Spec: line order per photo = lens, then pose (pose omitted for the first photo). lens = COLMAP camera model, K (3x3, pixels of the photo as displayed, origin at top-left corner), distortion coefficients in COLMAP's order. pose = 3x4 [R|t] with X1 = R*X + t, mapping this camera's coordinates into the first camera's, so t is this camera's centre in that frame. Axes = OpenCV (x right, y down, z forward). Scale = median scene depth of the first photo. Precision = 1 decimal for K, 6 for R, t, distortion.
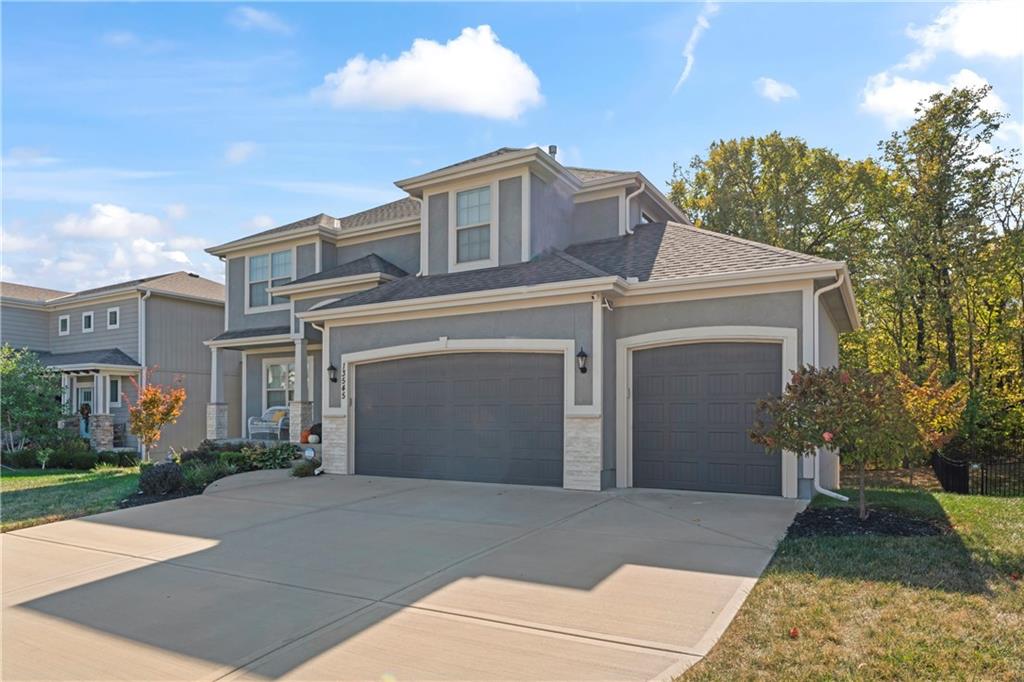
lens RADIAL K [[634.6, 0, 509.3], [0, 634.6, 339.4], [0, 0, 1]] dist [-0.000882, -0.000038]
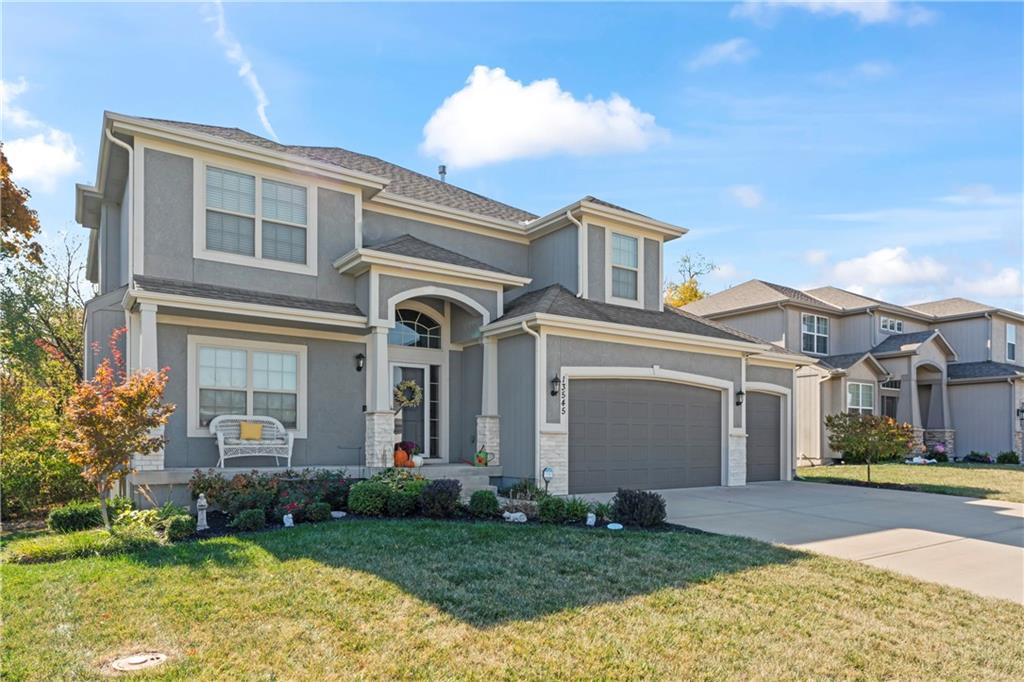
lens RADIAL K [[634.6, 0, 509.0], [0, 634.6, 342.7], [0, 0, 1]] dist [-0.000882, -0.000038]
pose [[0.434307, 0.131256, 0.891150, -1.145218], [-0.120382, 0.988909, -0.086985, 0.079993], [-0.892684, -0.069500, 0.445292, 0.660984]]
